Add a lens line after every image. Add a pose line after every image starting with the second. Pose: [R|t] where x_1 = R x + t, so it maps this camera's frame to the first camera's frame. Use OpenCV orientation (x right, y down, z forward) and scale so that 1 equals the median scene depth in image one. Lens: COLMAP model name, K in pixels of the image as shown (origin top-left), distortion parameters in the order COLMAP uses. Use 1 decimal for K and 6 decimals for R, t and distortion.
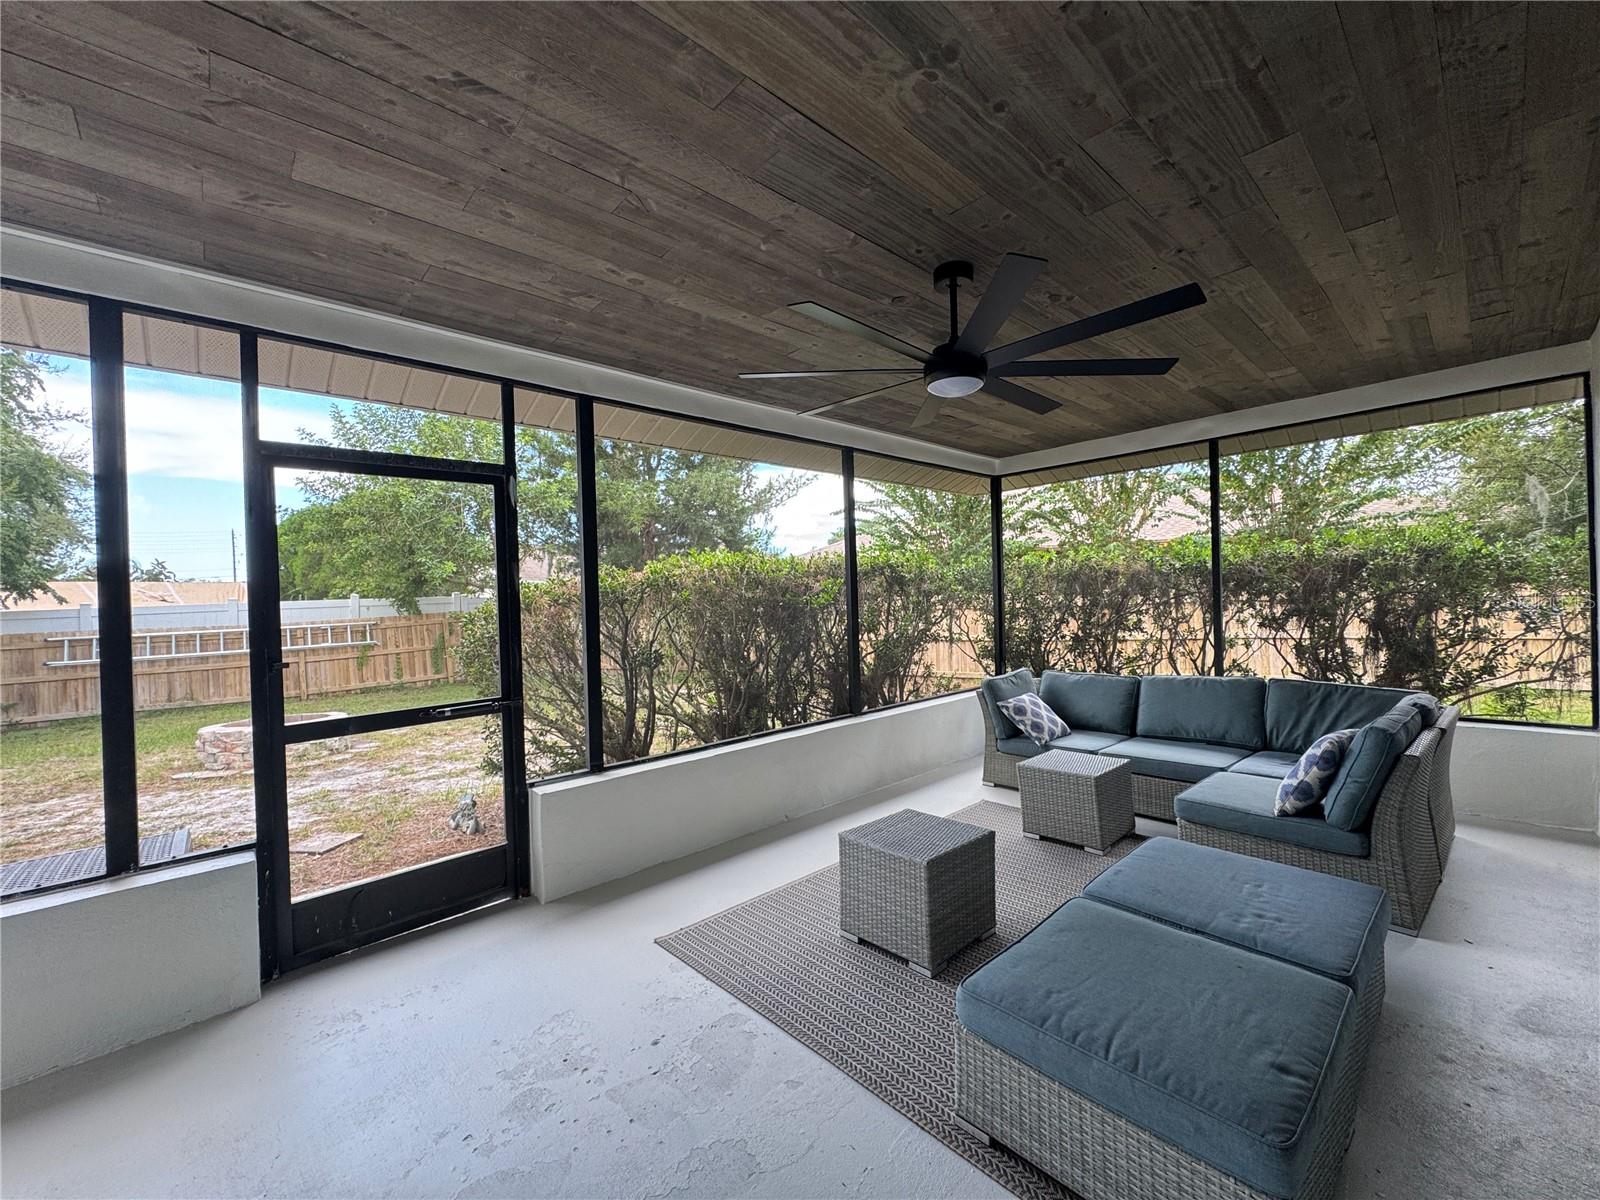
lens RADIAL K [[637.7, 0, 808.5], [0, 637.7, 599.5], [0, 0, 1]] dist [-0.003242, 0.000781]
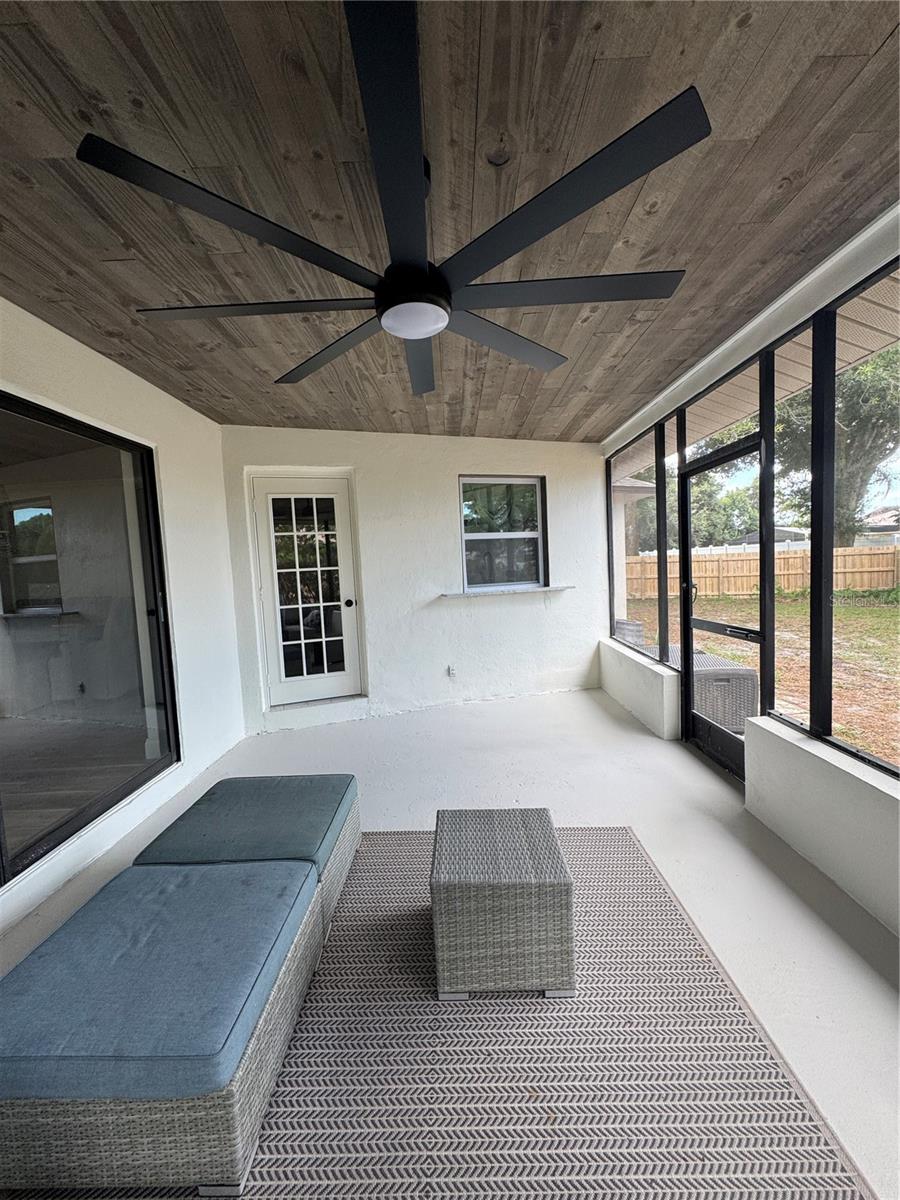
lens RADIAL K [[478.2, 0, 452.4], [0, 478.2, 600.9], [0, 0, 1]] dist [-0.003242, 0.000781]
pose [[-0.679227, 0.118679, -0.724269, 0.579725], [0.065401, 0.992701, 0.101330, -0.033091], [0.731009, 0.021458, -0.682031, 1.254141]]
